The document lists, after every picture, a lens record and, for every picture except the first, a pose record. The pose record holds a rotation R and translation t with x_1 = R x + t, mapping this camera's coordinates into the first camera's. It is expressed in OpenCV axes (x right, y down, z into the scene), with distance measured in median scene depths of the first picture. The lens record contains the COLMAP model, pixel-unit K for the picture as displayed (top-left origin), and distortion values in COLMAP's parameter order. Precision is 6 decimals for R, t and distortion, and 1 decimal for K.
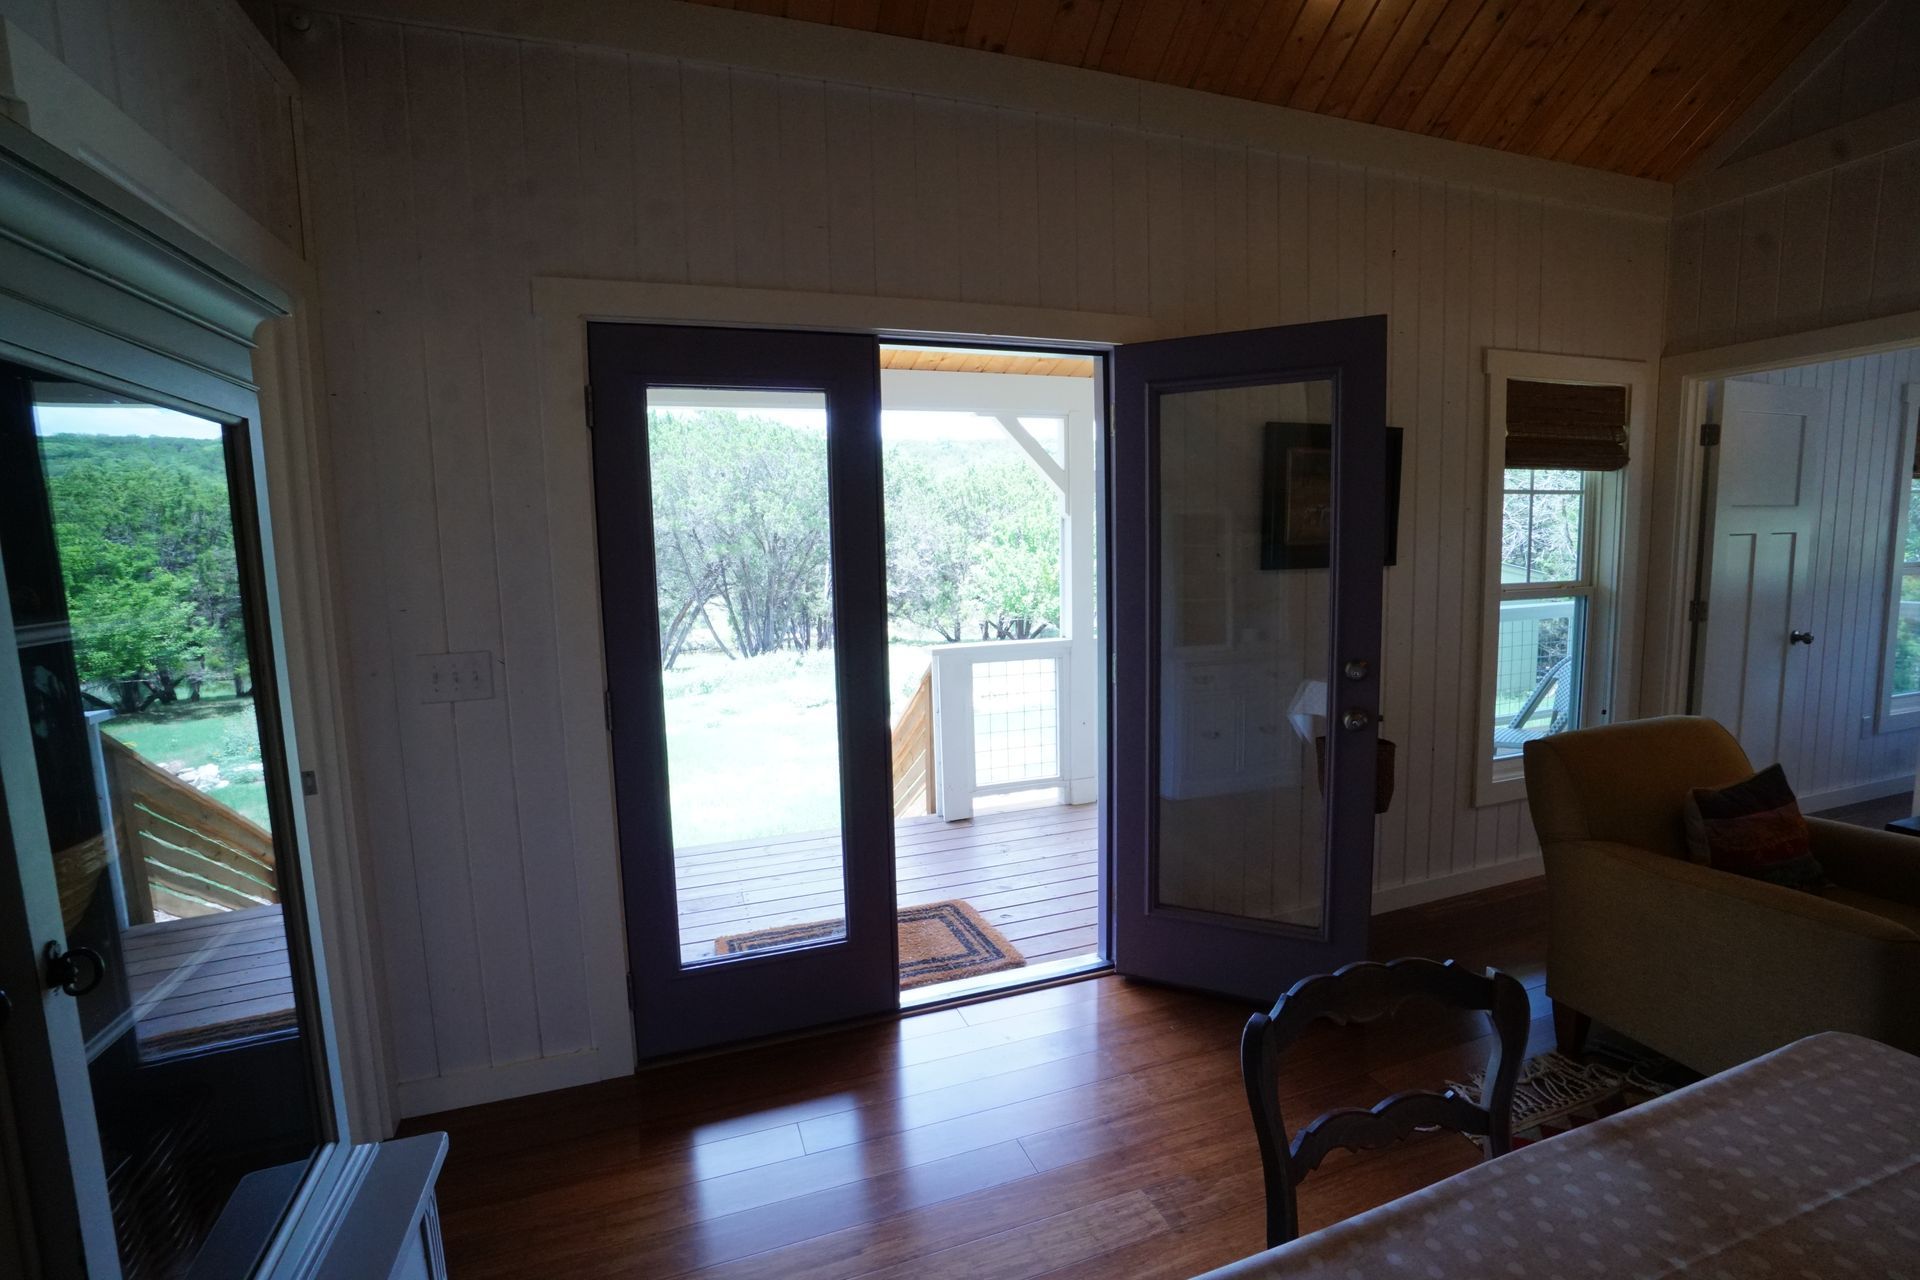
lens RADIAL K [[841.7, 0, 941.9], [0, 841.7, 632.5], [0, 0, 1]] dist [-0.064592, 0.023186]
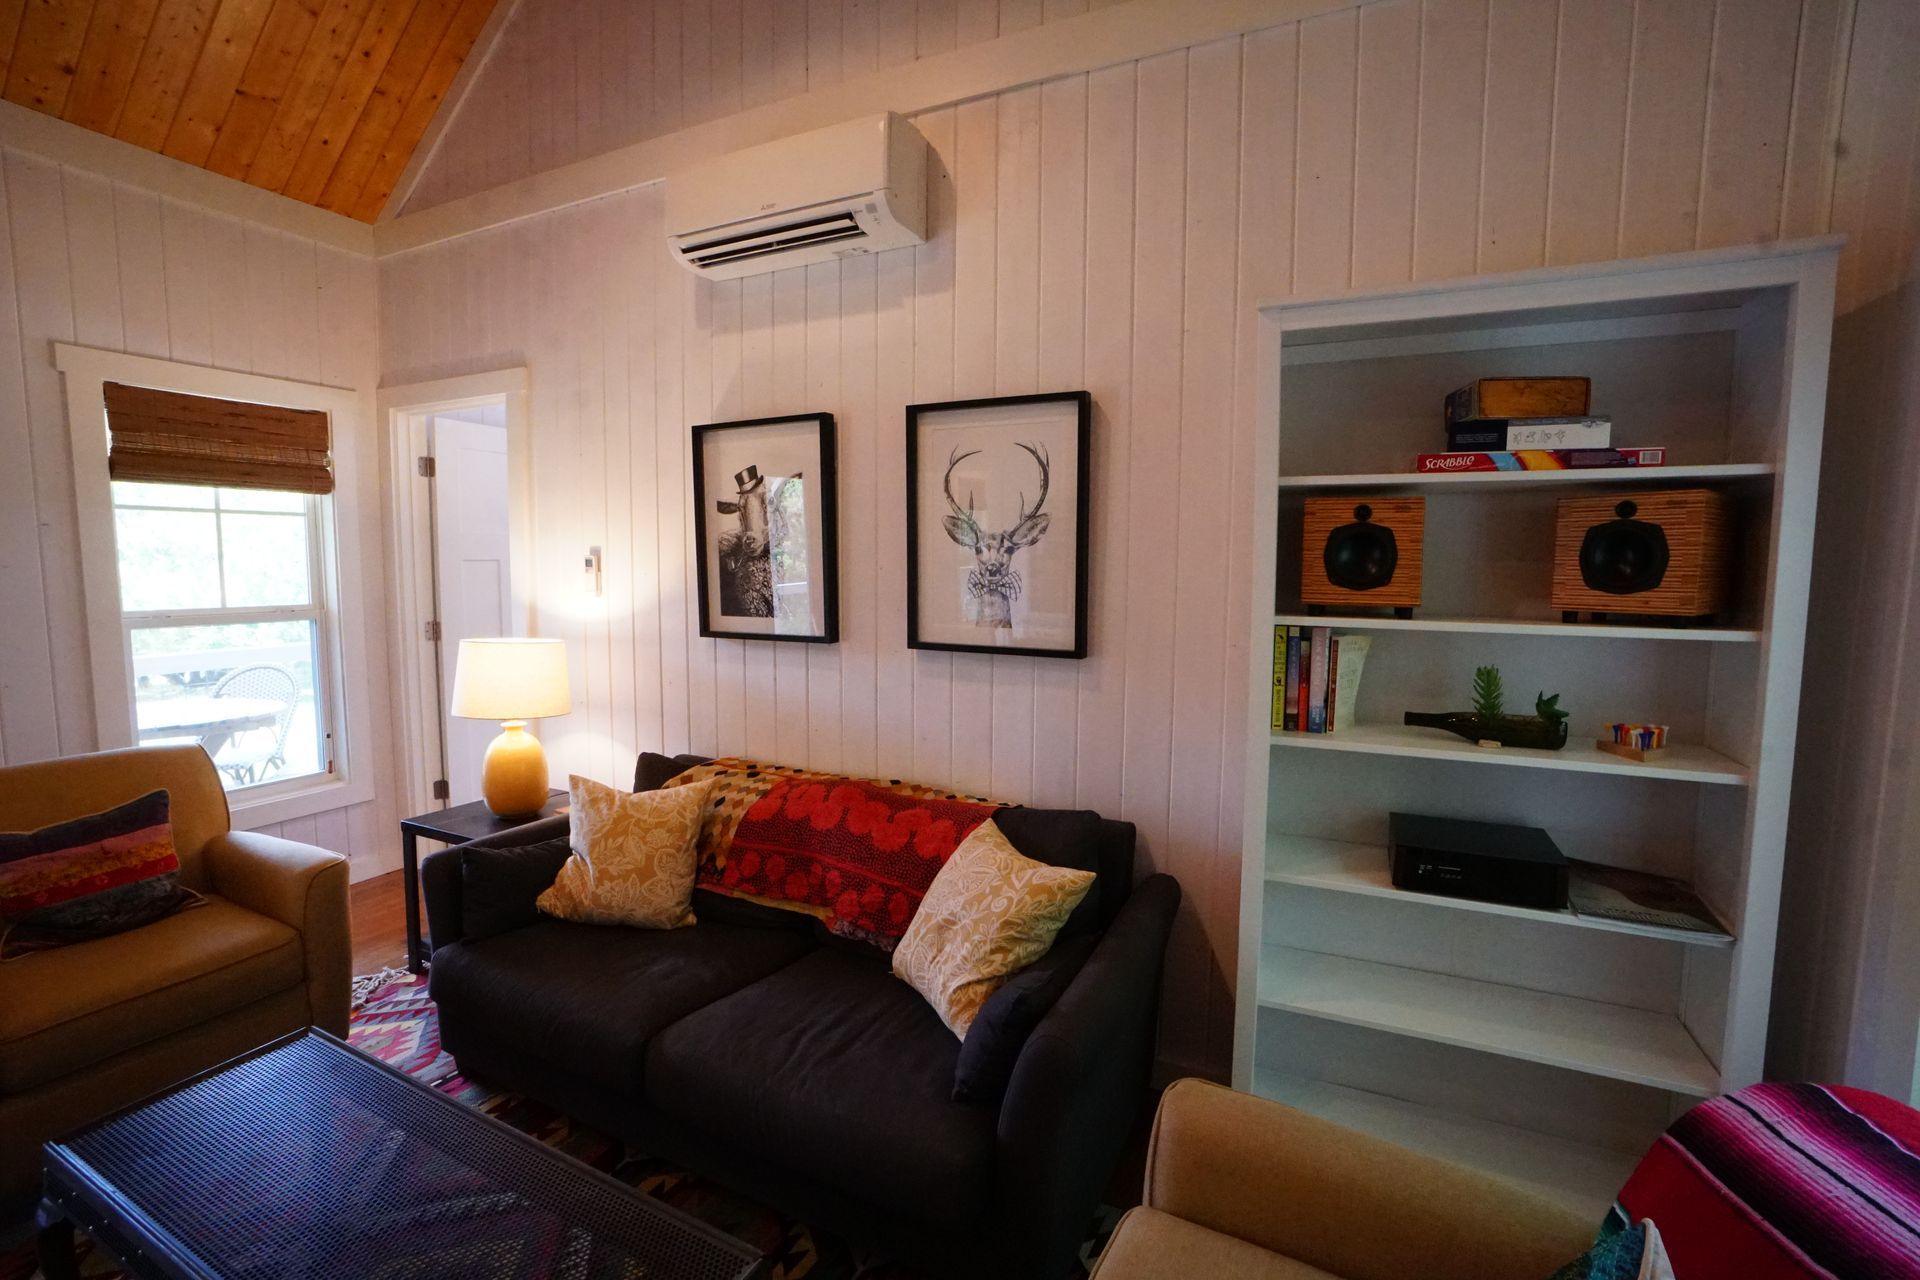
lens RADIAL K [[841.7, 0, 941.9], [0, 841.7, 632.5], [0, 0, 1]] dist [-0.064592, 0.023186]
pose [[0.709459, -0.034882, 0.703883, 0.786934], [0.051214, 0.998685, -0.002129, 0.015934], [-0.702884, 0.037559, 0.710312, -0.297905]]
